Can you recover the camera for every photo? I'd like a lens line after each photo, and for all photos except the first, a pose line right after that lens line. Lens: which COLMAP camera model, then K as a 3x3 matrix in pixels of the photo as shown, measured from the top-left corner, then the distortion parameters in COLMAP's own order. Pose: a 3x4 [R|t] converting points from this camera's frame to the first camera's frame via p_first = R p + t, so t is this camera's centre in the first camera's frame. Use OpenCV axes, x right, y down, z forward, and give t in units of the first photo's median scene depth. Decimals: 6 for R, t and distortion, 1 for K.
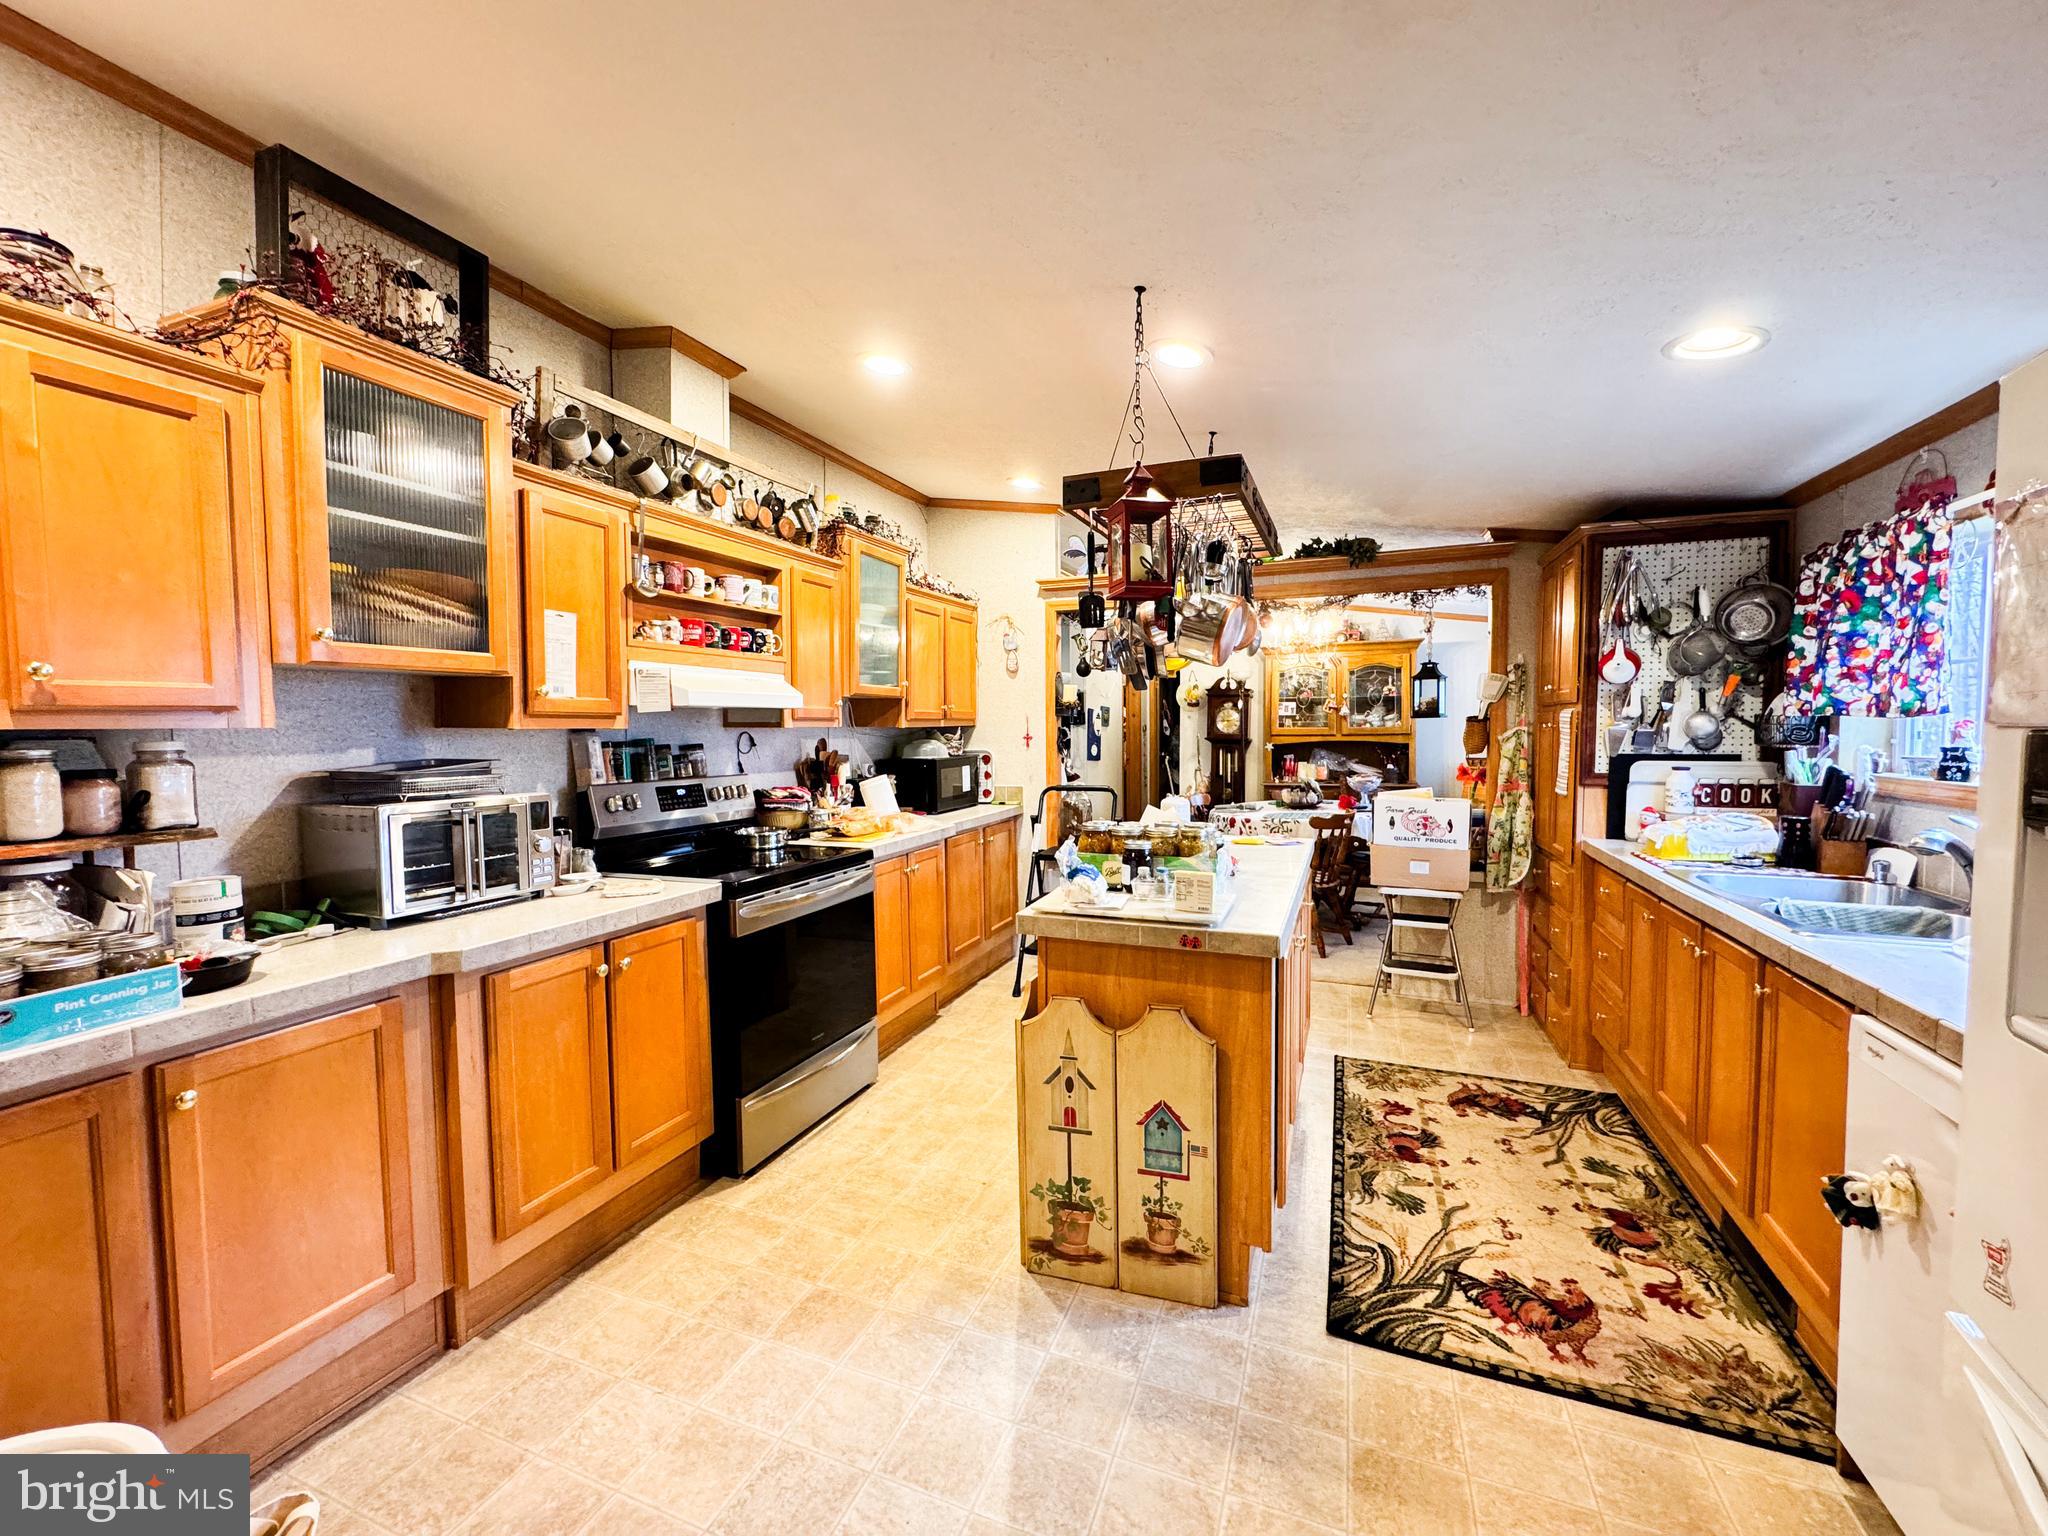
lens RADIAL K [[838.9, 0, 1022.6], [0, 838.9, 768.7], [0, 0, 1]] dist [0.004348, 0.000375]
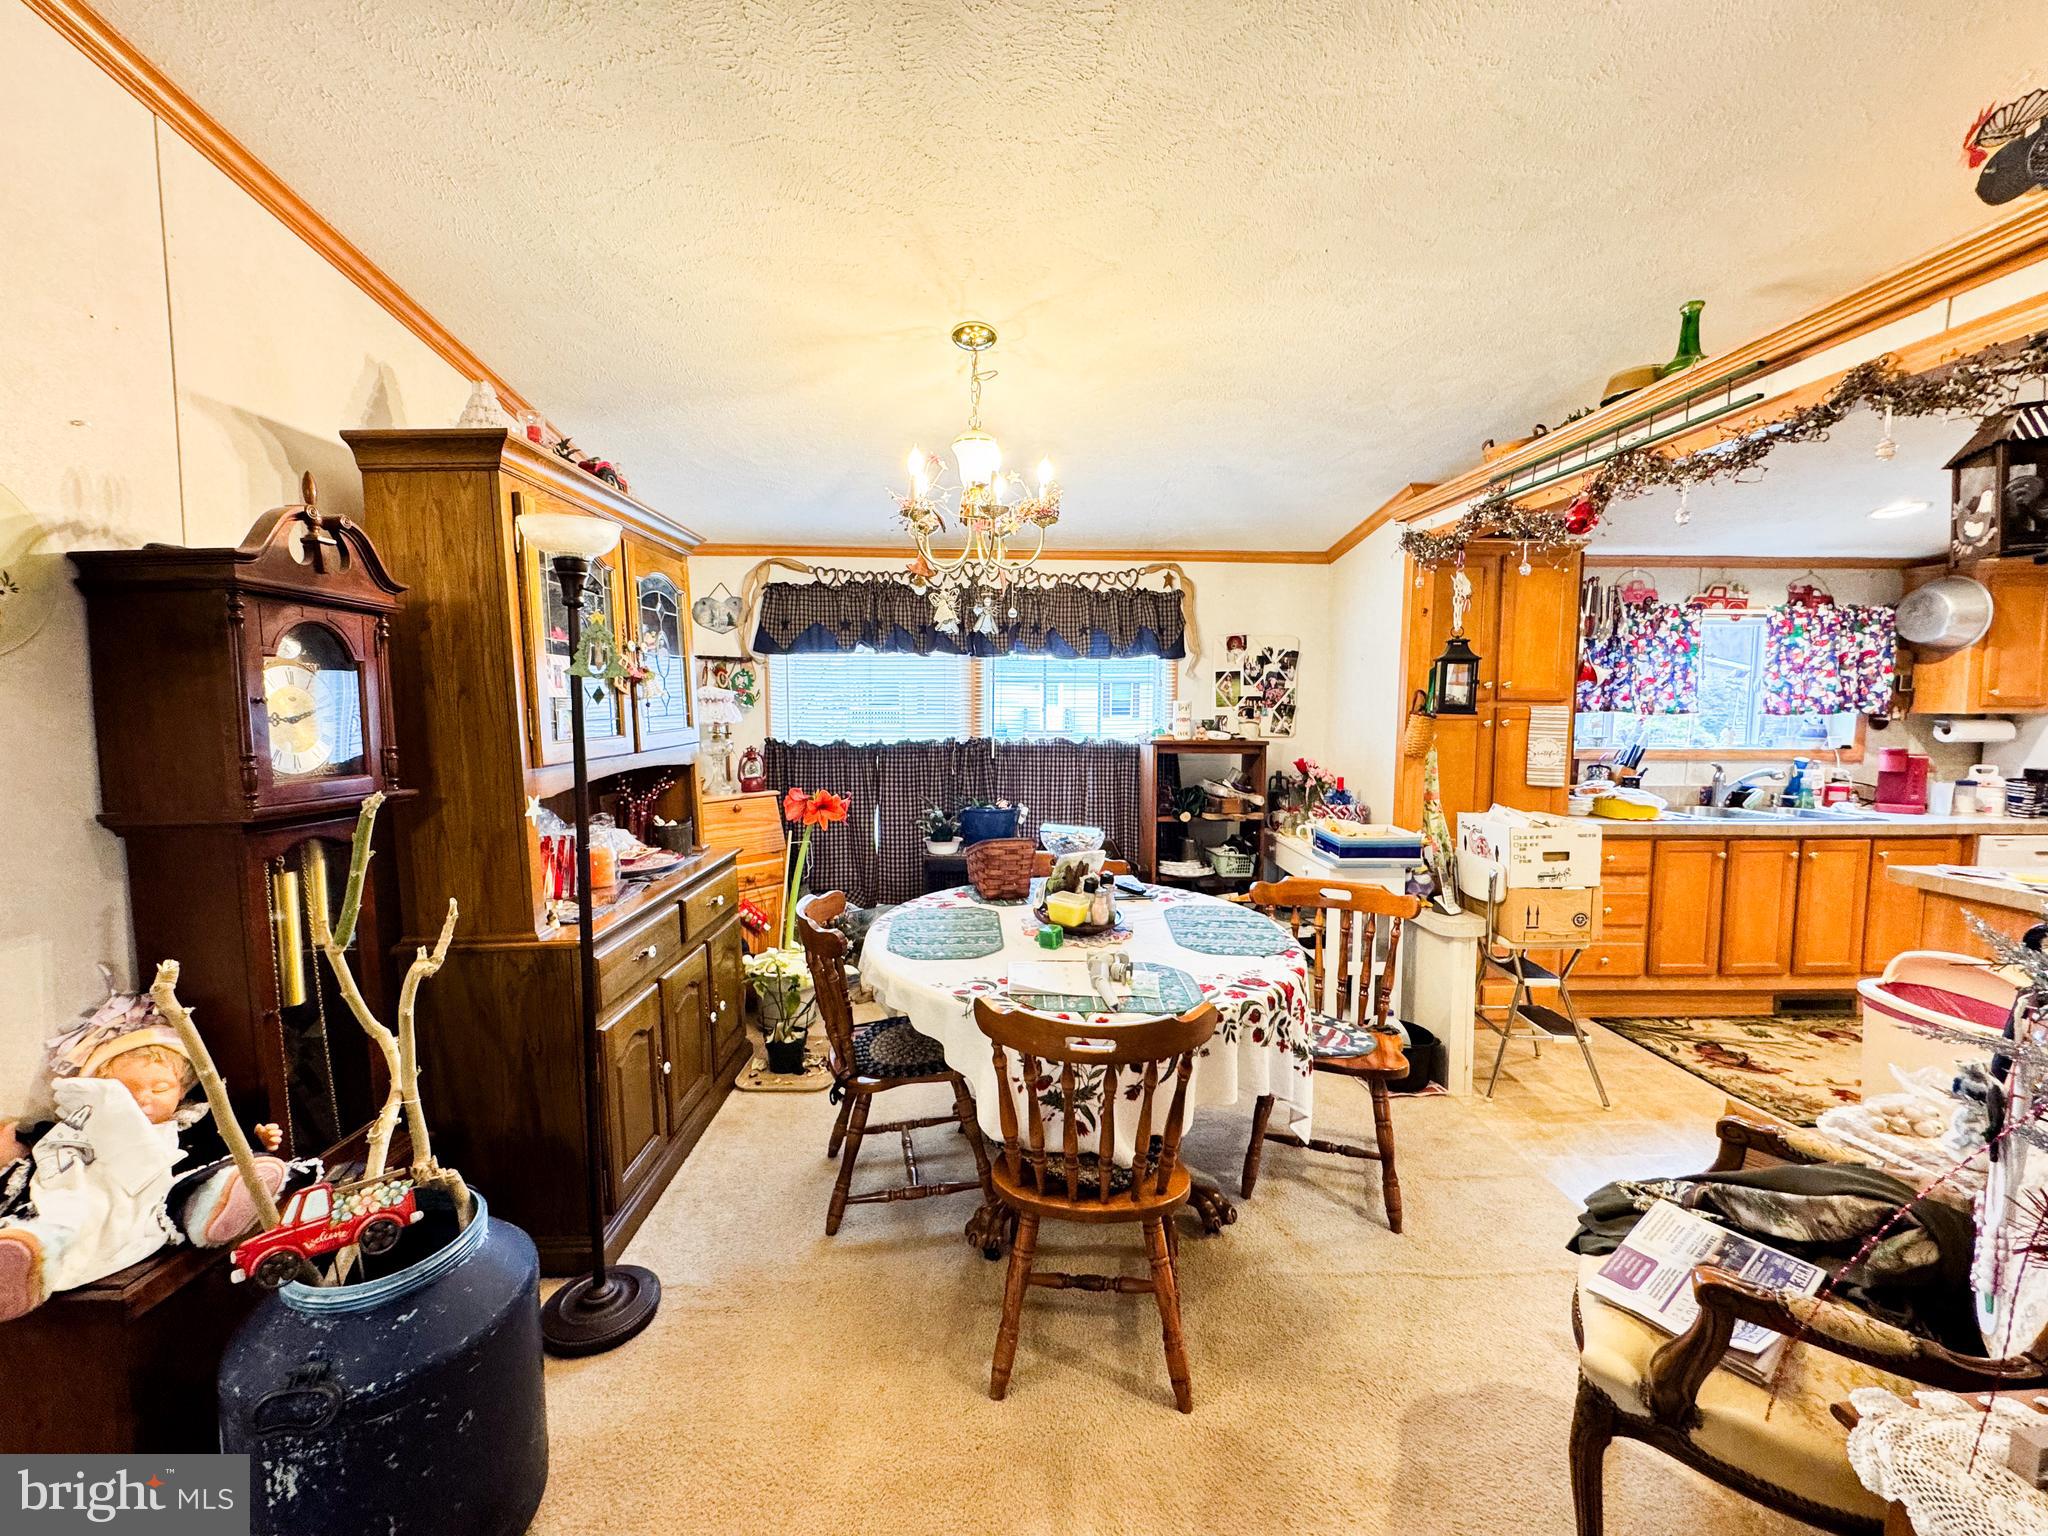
lens RADIAL K [[838.9, 0, 1022.0], [0, 838.9, 764.8], [0, 0, 1]] dist [0.004348, 0.000375]
pose [[-0.400379, -0.071872, 0.913527, -0.081535], [0.051816, 0.993549, 0.100878, -0.184369], [-0.914883, 0.087725, -0.394072, 2.628138]]
